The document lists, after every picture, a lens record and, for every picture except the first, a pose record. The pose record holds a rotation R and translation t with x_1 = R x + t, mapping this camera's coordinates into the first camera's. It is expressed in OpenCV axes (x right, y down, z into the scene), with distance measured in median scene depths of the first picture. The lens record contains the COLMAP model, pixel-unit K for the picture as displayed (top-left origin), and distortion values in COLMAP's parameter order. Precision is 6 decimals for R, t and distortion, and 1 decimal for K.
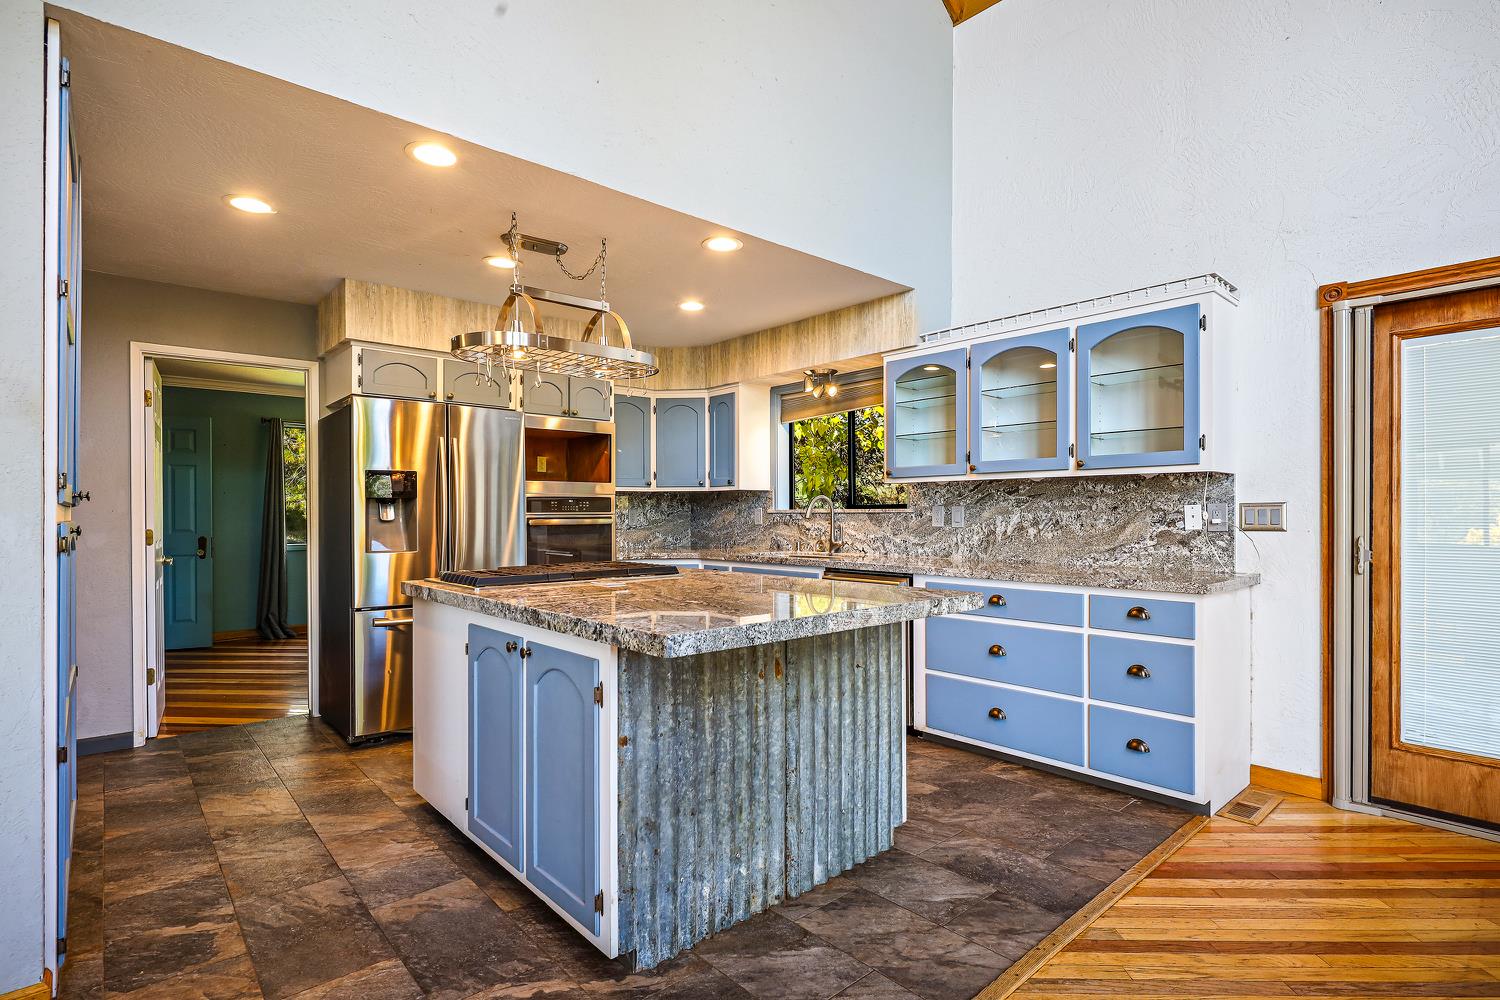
lens RADIAL K [[748.5, 0, 748.4], [0, 748.5, 510.5], [0, 0, 1]] dist [0.005486, -0.005589]
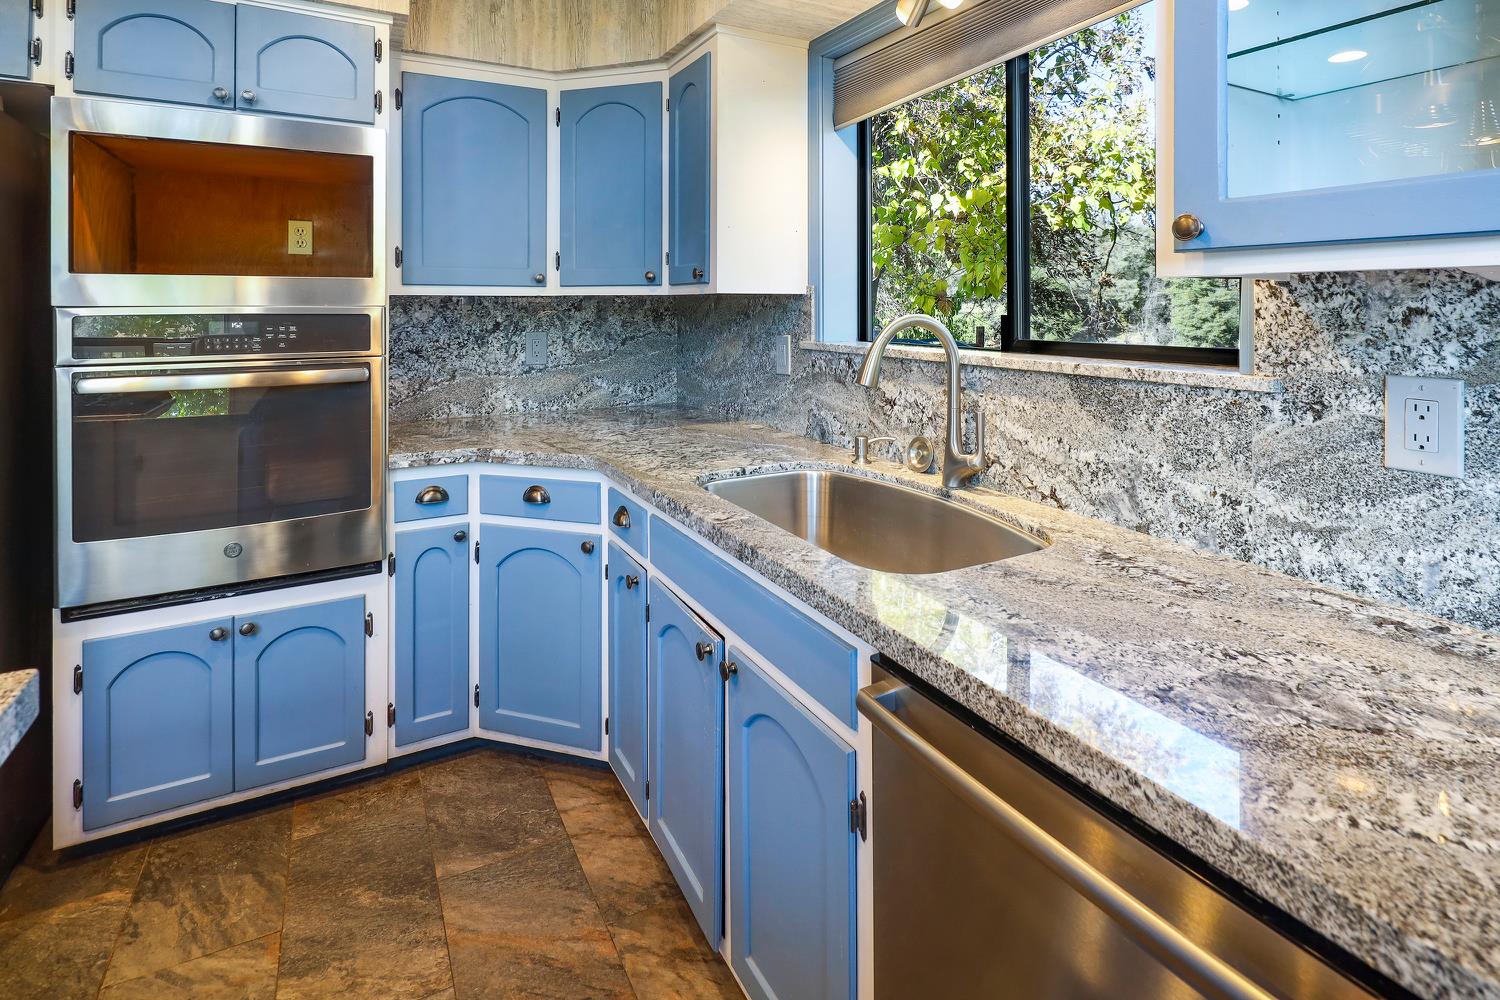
lens RADIAL K [[748.5, 0, 729.0], [0, 748.5, 298.3], [0, 0, 1]] dist [0.005486, -0.005589]
pose [[0.968485, 0.001135, -0.249068, 0.115936], [-0.002568, 0.999982, -0.005429, -0.028462], [0.249057, 0.005898, 0.968471, 0.768562]]
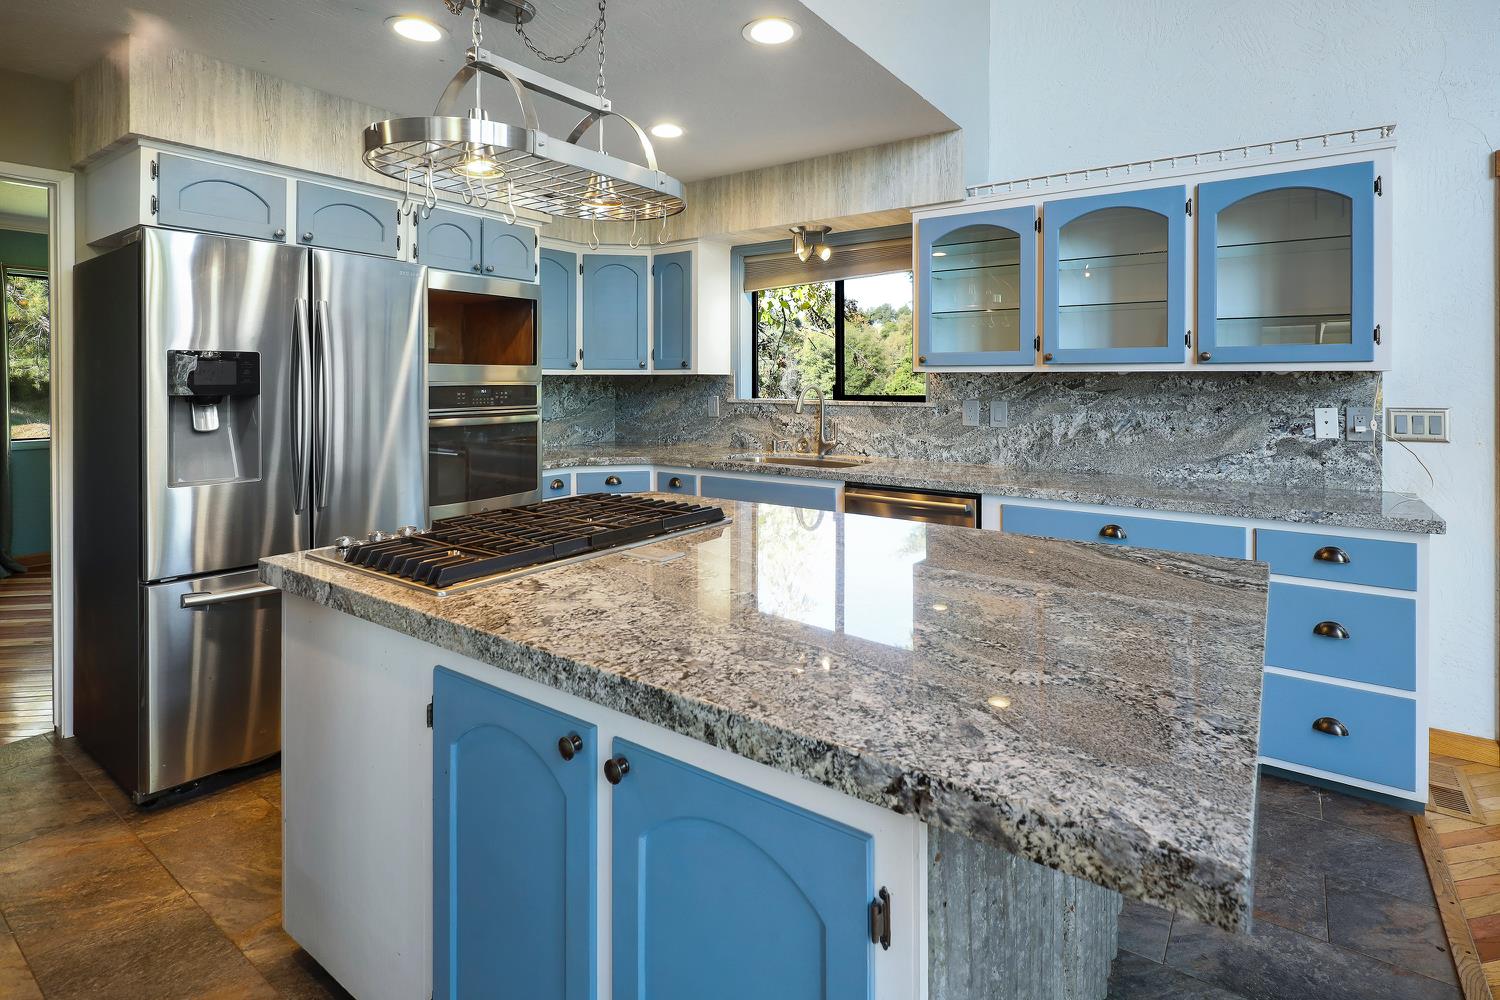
lens RADIAL K [[748.5, 0, 750.6], [0, 748.5, 378.1], [0, 0, 1]] dist [0.005486, -0.005589]
pose [[0.974055, 0.004380, 0.226269, -0.170390], [-0.004600, 0.999989, 0.000444, -0.030653], [-0.226265, -0.001473, 0.974065, 0.273143]]
